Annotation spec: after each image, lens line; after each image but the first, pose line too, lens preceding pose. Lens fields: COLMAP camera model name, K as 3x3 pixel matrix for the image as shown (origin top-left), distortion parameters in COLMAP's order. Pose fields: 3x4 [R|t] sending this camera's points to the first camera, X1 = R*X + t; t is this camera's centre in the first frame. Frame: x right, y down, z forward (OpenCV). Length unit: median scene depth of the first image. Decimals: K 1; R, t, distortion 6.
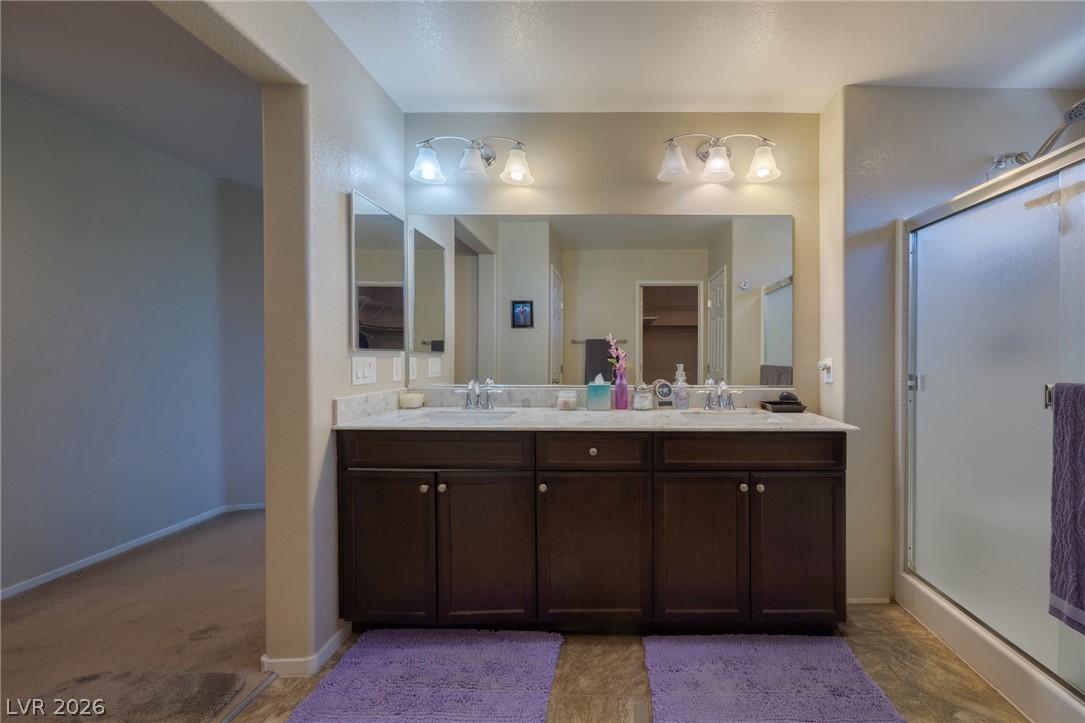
lens RADIAL K [[422.1, 0, 624.8], [0, 422.1, 366.3], [0, 0, 1]] dist [0.000145, -0.000018]
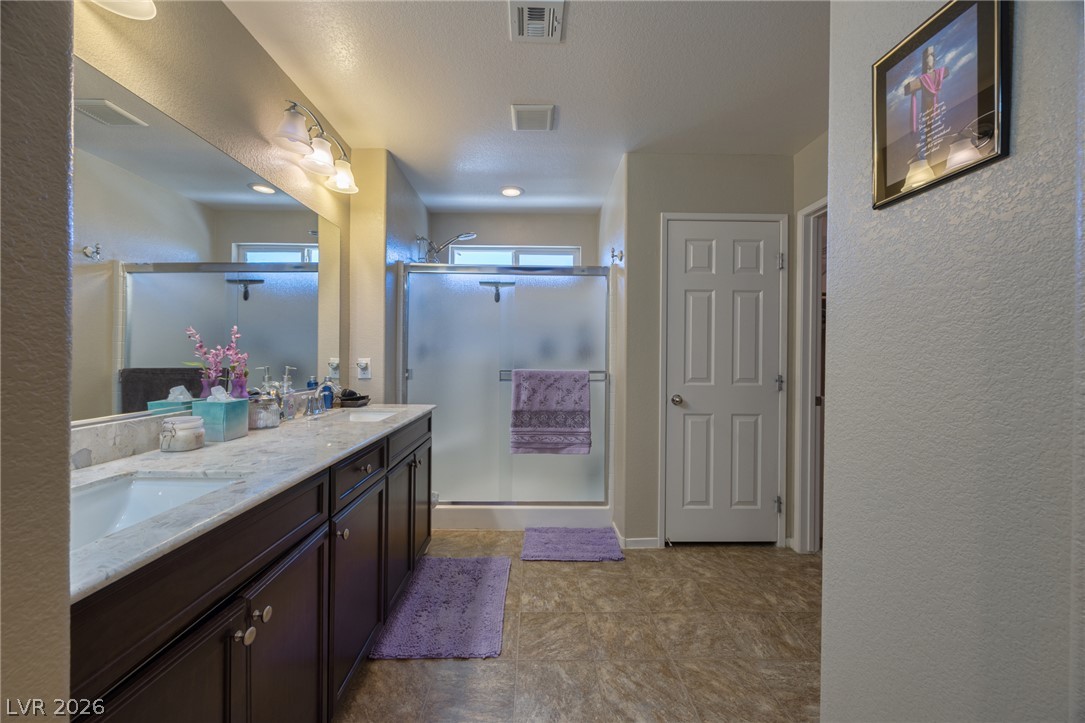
lens RADIAL K [[414.5, 0, 542.7], [0, 414.5, 365.4], [0, 0, 1]] dist [-0.001312, 0.000004]
pose [[-0.016967, -0.022599, 0.999601, -0.780326], [0.023274, 0.999465, 0.022991, -0.015578], [-0.999585, 0.023655, -0.016432, 0.547433]]
